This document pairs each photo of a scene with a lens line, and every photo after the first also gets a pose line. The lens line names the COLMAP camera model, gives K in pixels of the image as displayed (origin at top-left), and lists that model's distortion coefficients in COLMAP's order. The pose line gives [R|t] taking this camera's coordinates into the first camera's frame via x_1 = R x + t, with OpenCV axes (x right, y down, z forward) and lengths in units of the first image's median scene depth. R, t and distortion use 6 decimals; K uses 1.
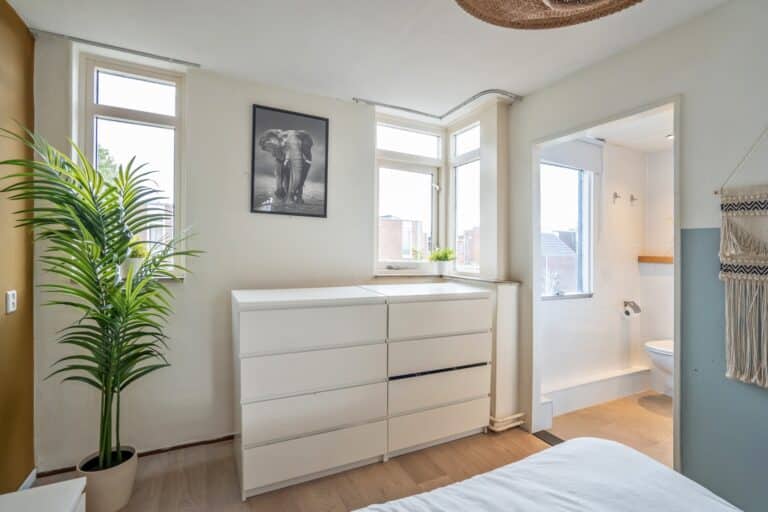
lens RADIAL K [[371.4, 0, 385.3], [0, 371.4, 249.6], [0, 0, 1]] dist [-0.024963, 0.014252]
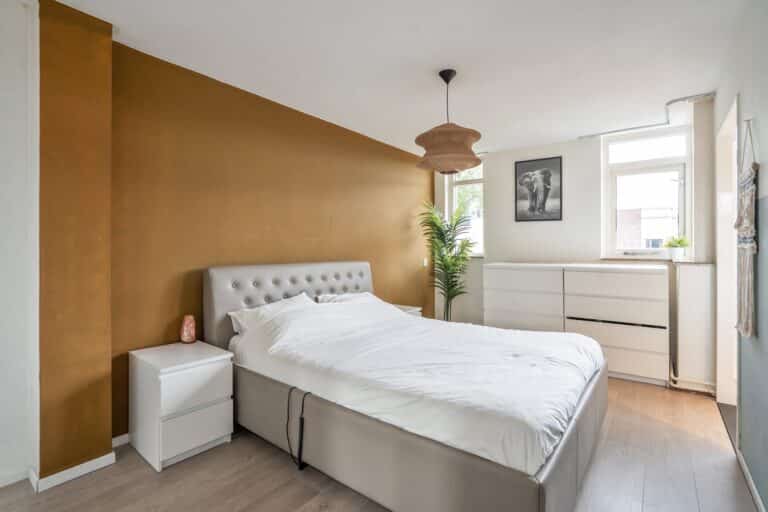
lens RADIAL K [[371.4, 0, 382.4], [0, 371.4, 248.1], [0, 0, 1]] dist [-0.024963, 0.014252]
pose [[0.450186, -0.017366, -0.892766, 0.914443], [0.014595, 0.999820, -0.012089, 0.039896], [0.892816, -0.007588, 0.450359, -0.383393]]
